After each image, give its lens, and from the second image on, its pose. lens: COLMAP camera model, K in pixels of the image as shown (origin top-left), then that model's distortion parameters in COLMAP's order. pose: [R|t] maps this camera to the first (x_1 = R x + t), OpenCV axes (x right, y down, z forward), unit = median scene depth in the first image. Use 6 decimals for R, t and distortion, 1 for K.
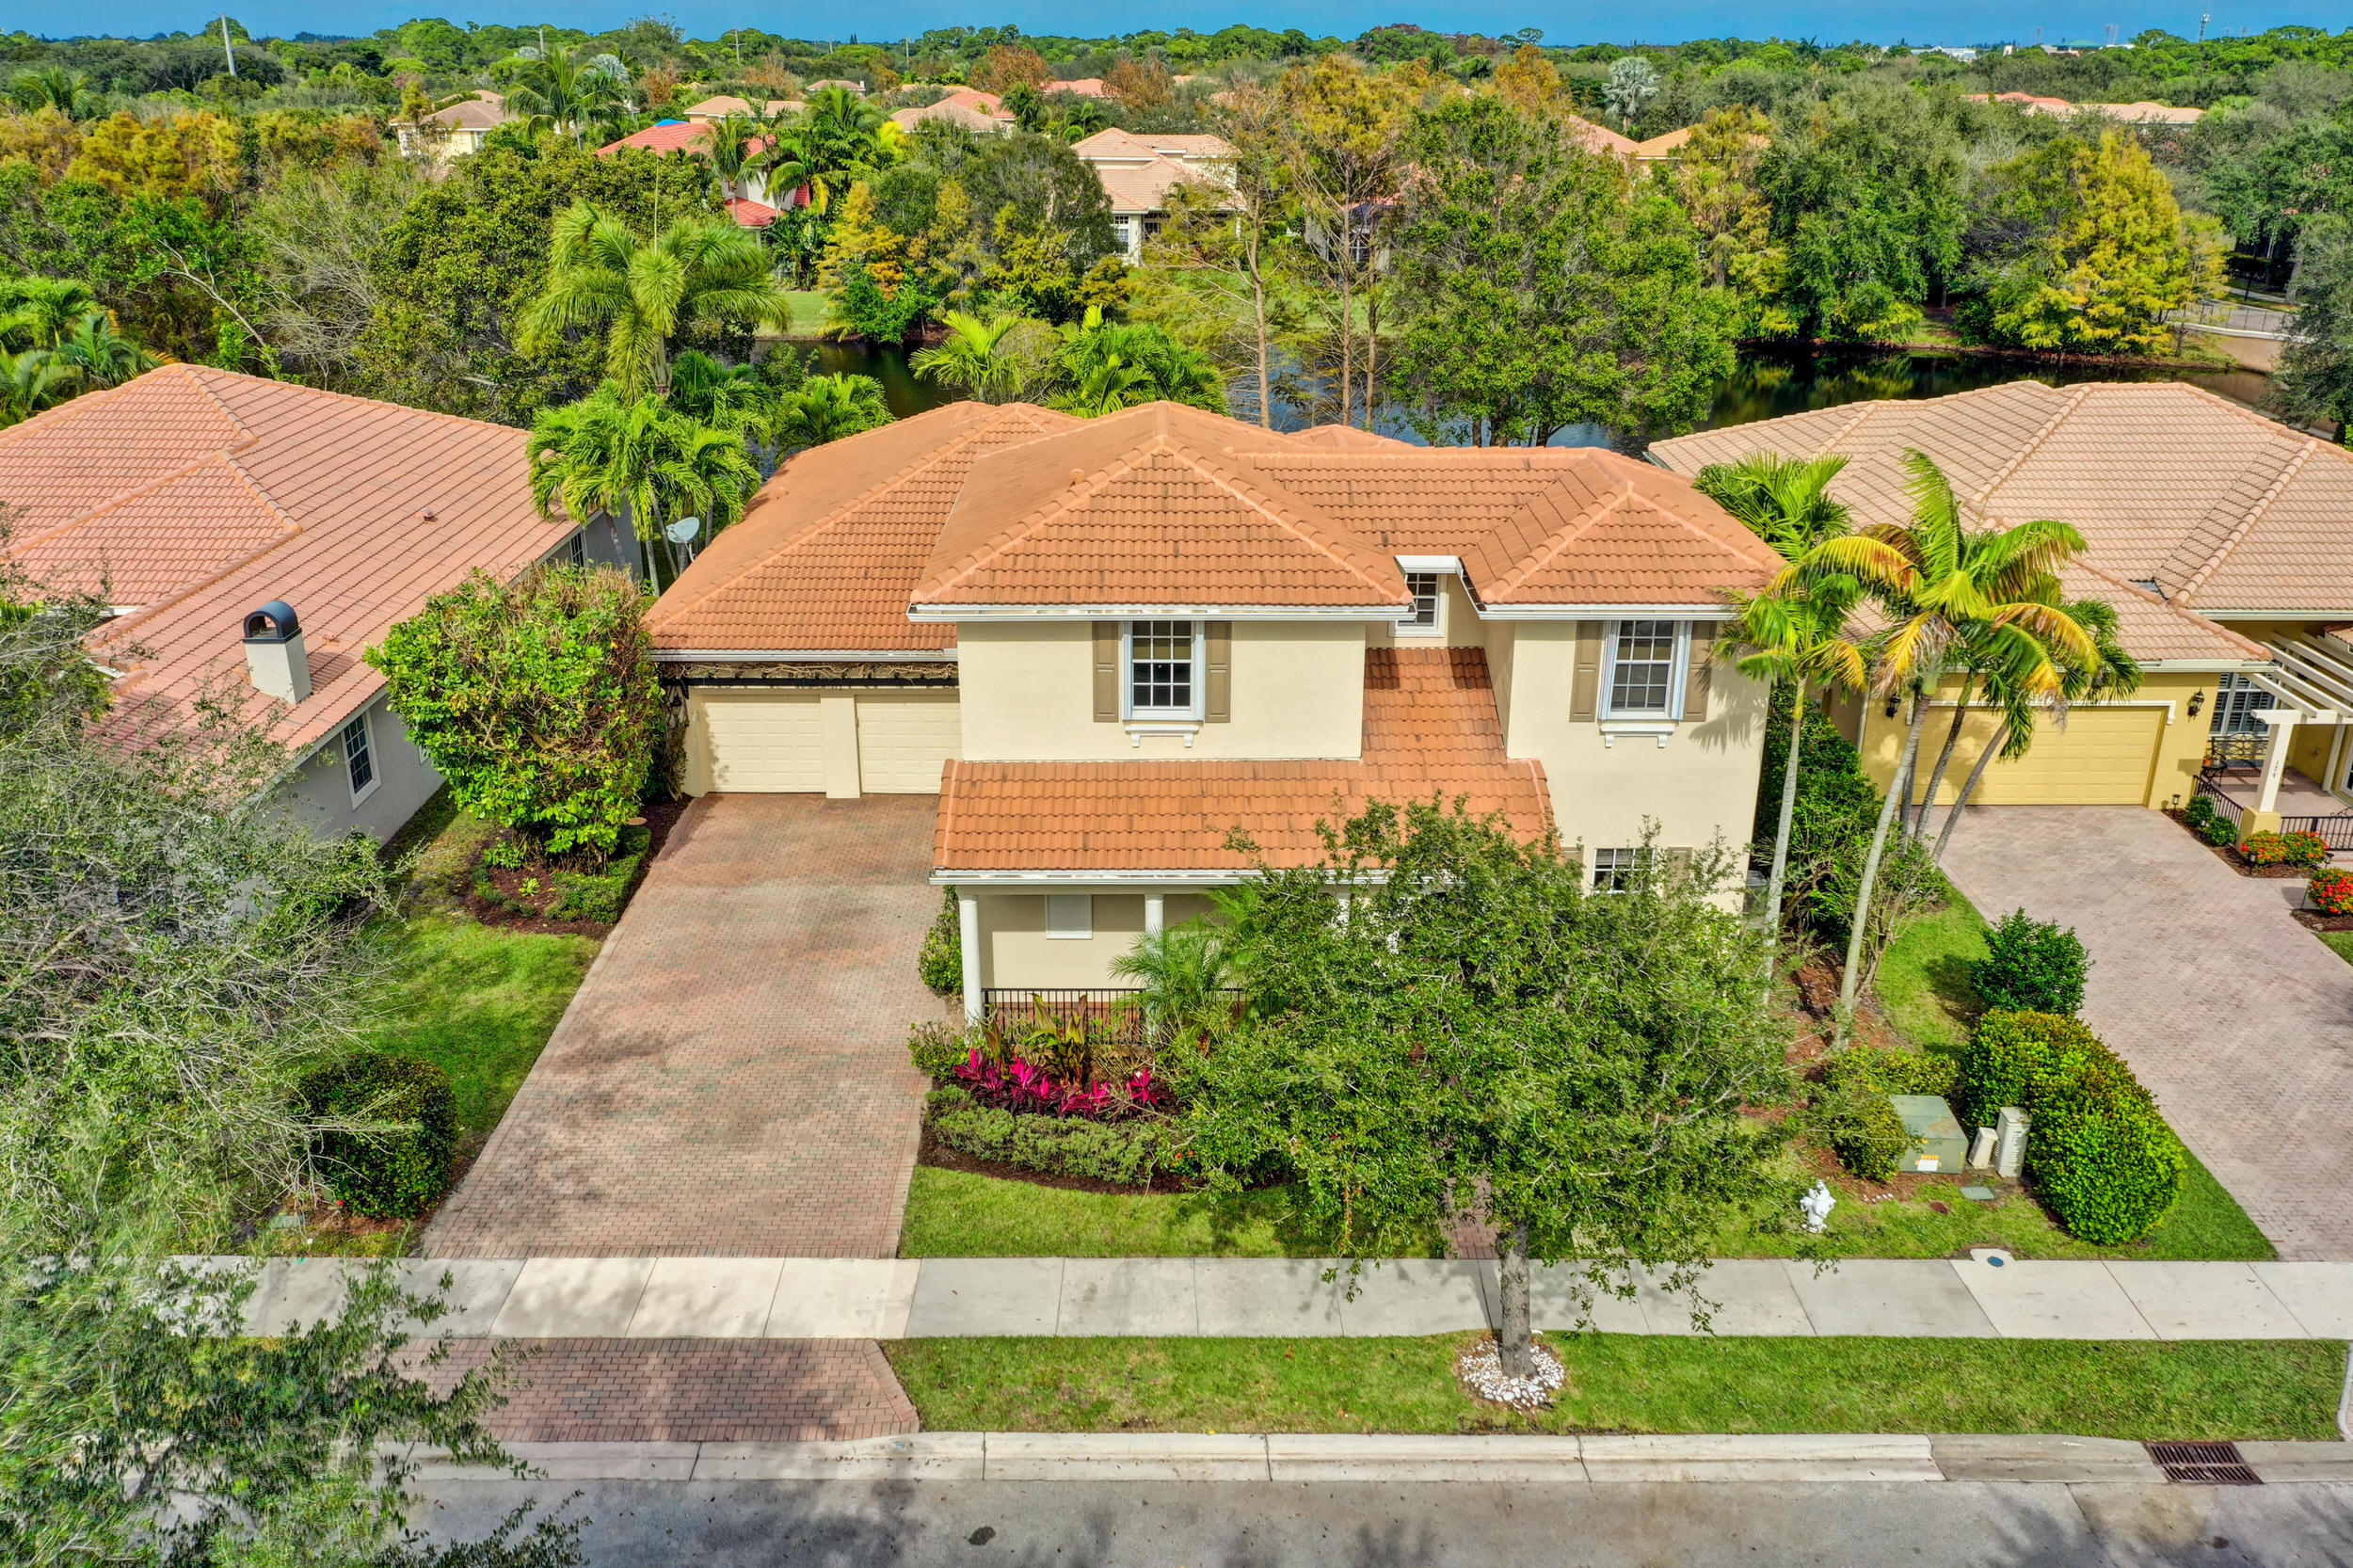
lens RADIAL K [[1899.7, 0, 1183.6], [0, 1899.7, 763.8], [0, 0, 1]] dist [-0.003591, 0.005578]
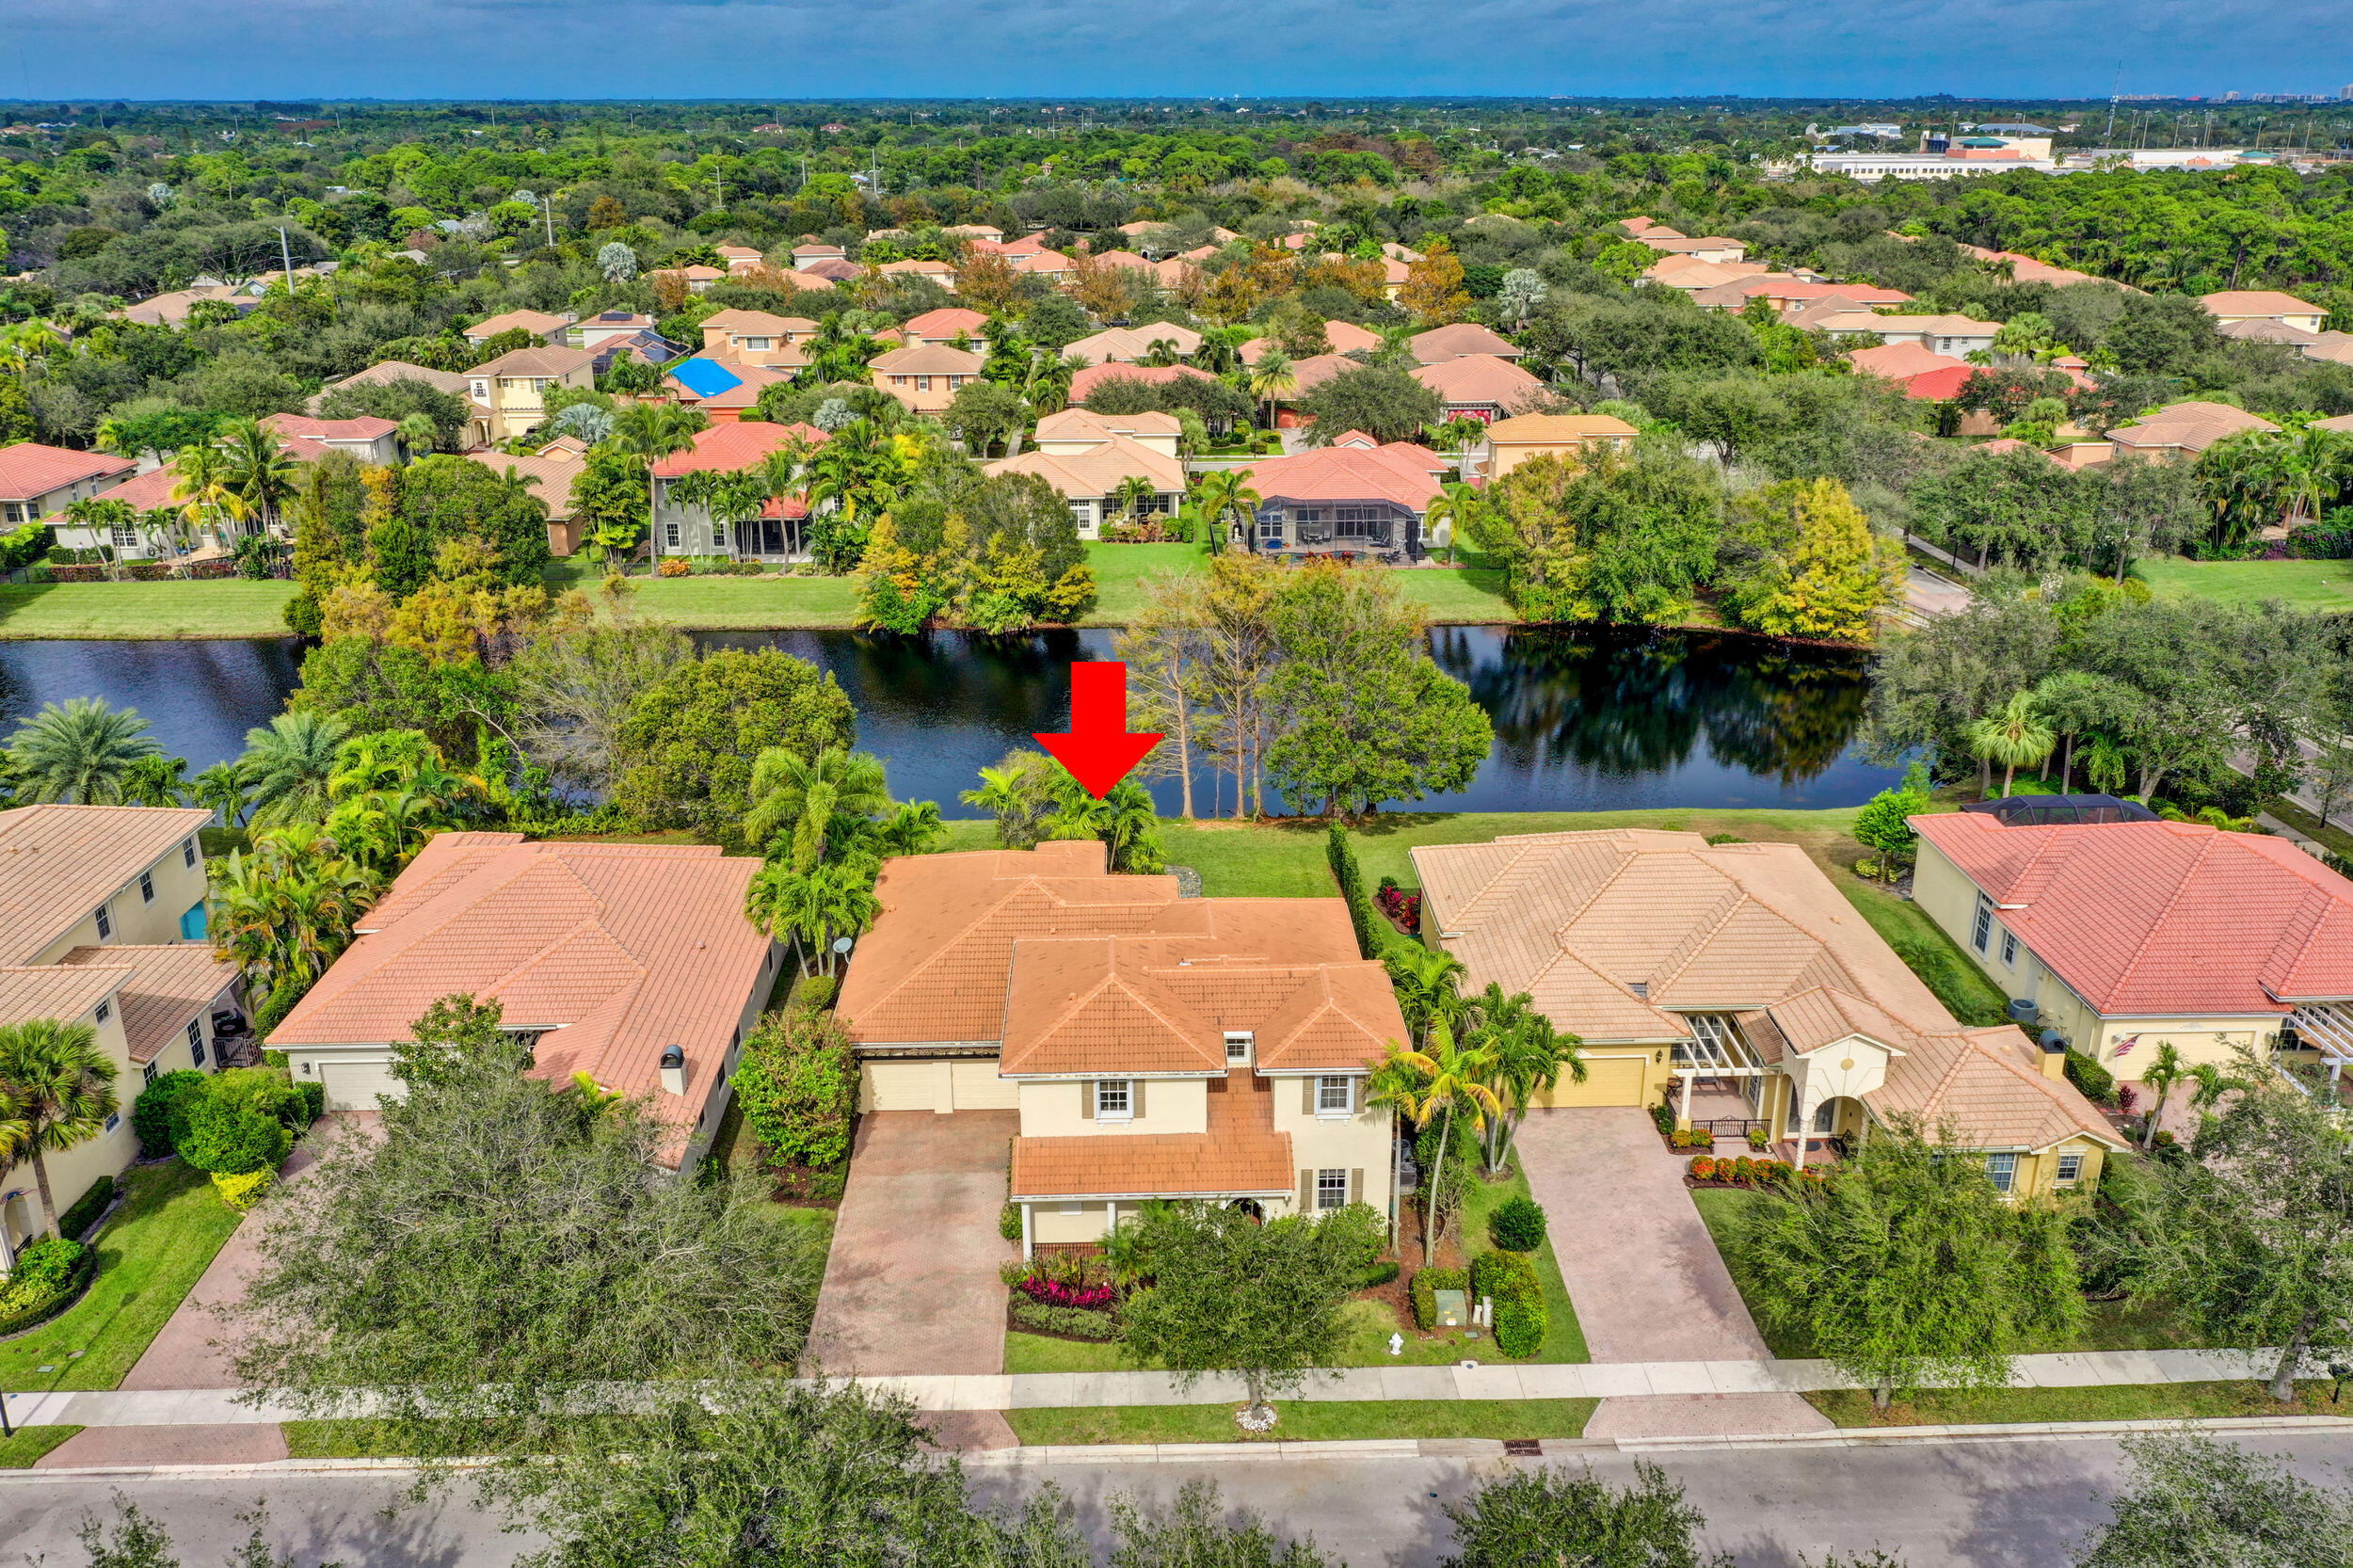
lens RADIAL K [[1899.7, 0, 1186.9], [0, 1899.7, 787.1], [0, 0, 1]] dist [-0.003591, 0.005578]
pose [[0.999697, -0.014034, 0.020240, 0.033383], [0.014263, 0.999835, -0.011236, -0.372453], [-0.020079, 0.011521, 0.999732, -1.162776]]
